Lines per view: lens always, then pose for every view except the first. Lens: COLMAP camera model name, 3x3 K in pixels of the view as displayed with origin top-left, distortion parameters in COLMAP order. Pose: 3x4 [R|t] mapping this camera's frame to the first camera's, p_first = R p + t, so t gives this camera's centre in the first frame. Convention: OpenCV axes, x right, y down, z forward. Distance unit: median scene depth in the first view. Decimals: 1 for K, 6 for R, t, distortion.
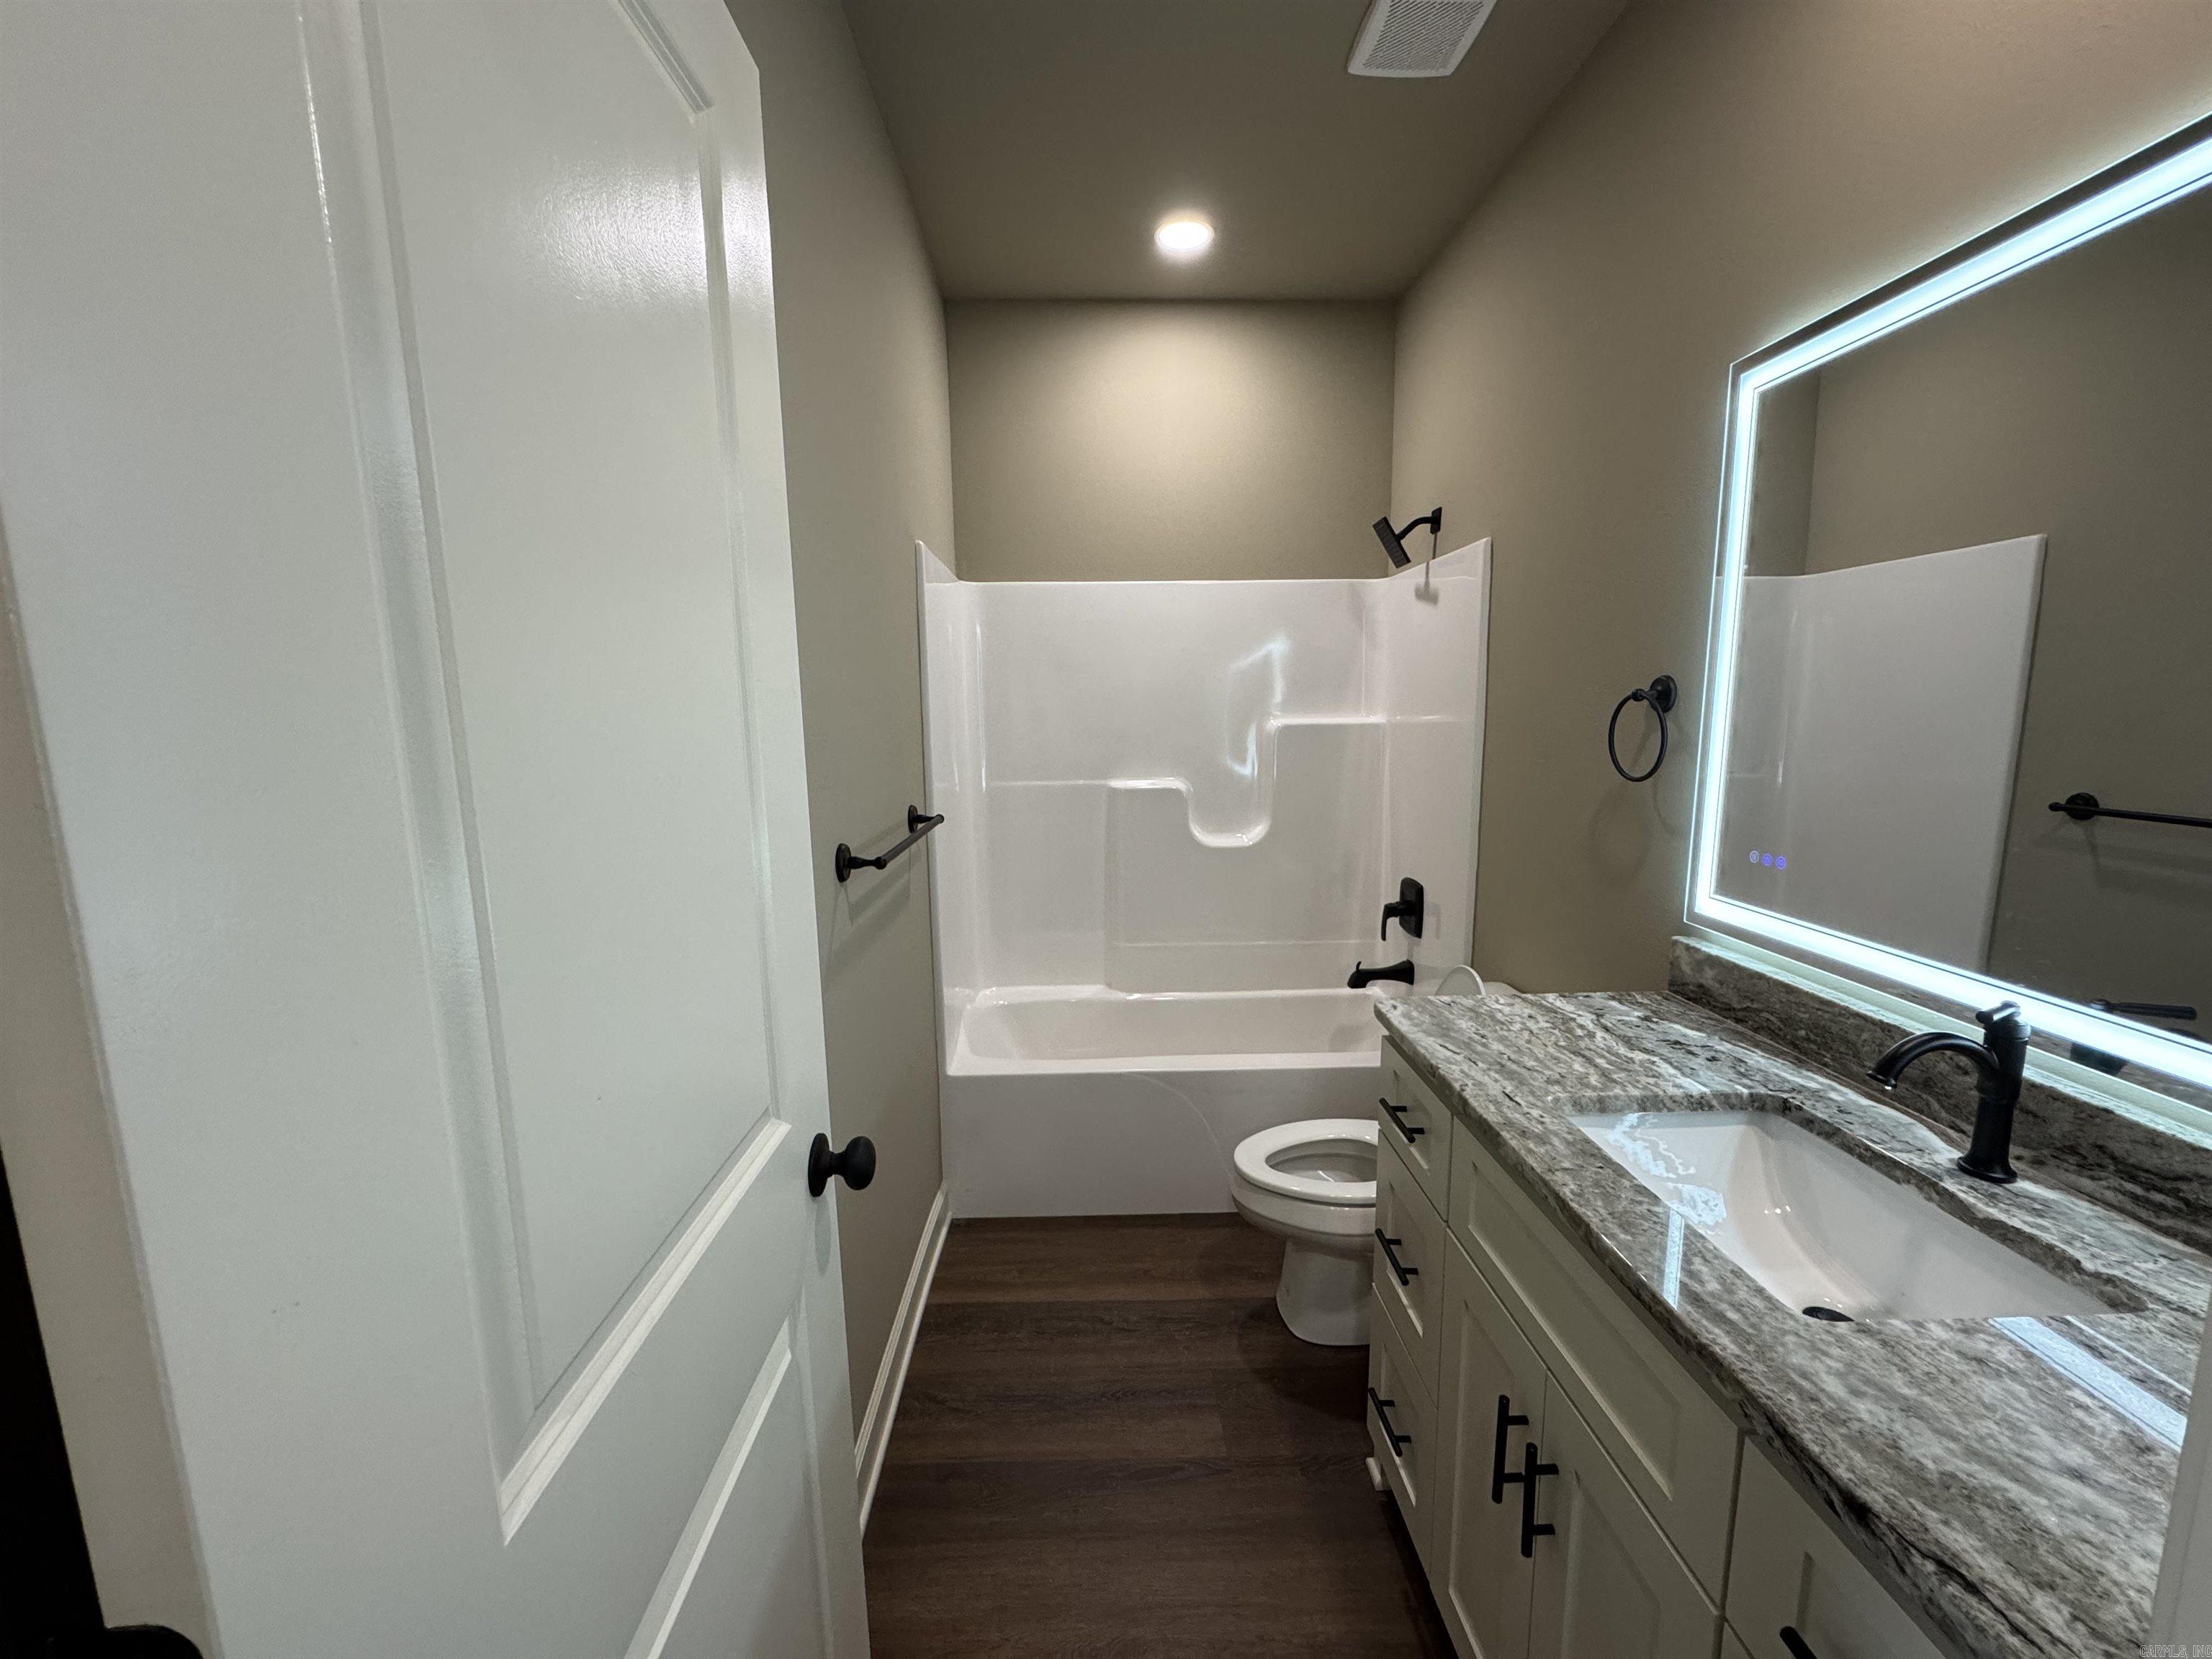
lens RADIAL K [[884.6, 0, 1105.1], [0, 884.6, 834.4], [0, 0, 1]] dist [-0.003210, 0.000363]
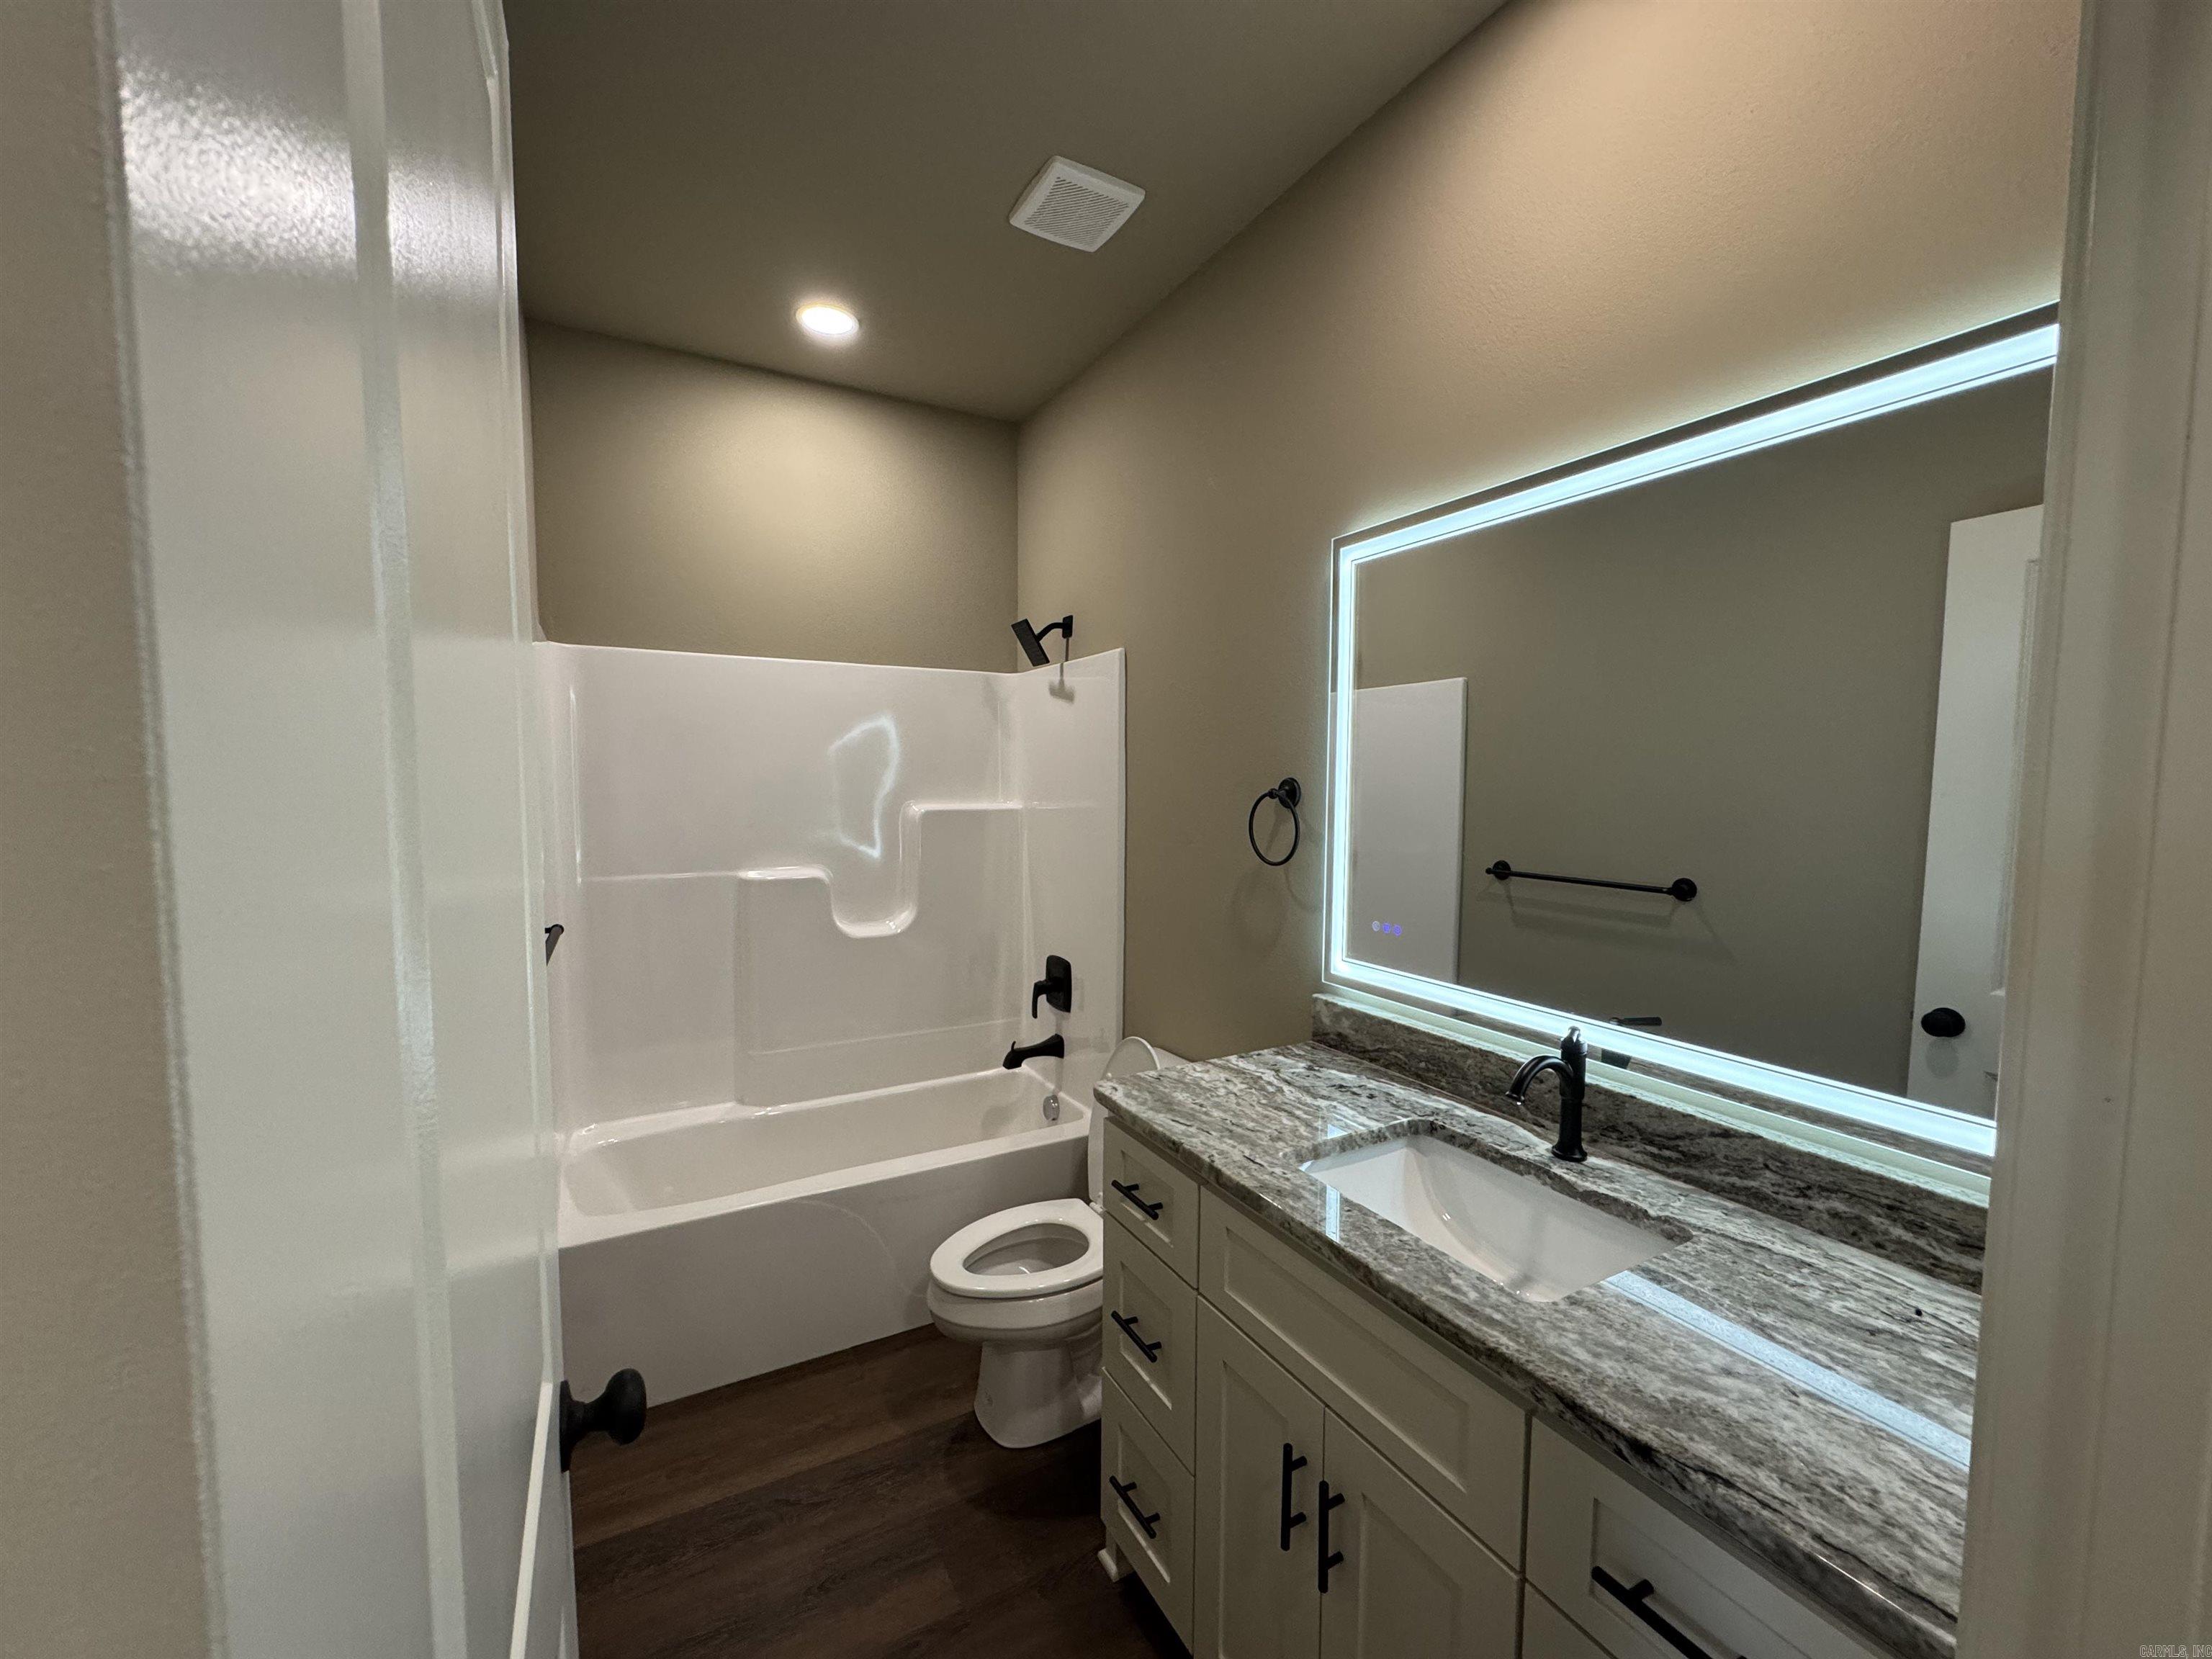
lens RADIAL K [[884.6, 0, 1105.1], [0, 884.6, 834.4], [0, 0, 1]] dist [-0.003210, 0.000363]
pose [[0.886327, -0.012780, 0.462884, -0.195134], [0.051257, 0.996184, -0.070642, -0.037404], [-0.460215, 0.086337, 0.883600, 0.063857]]
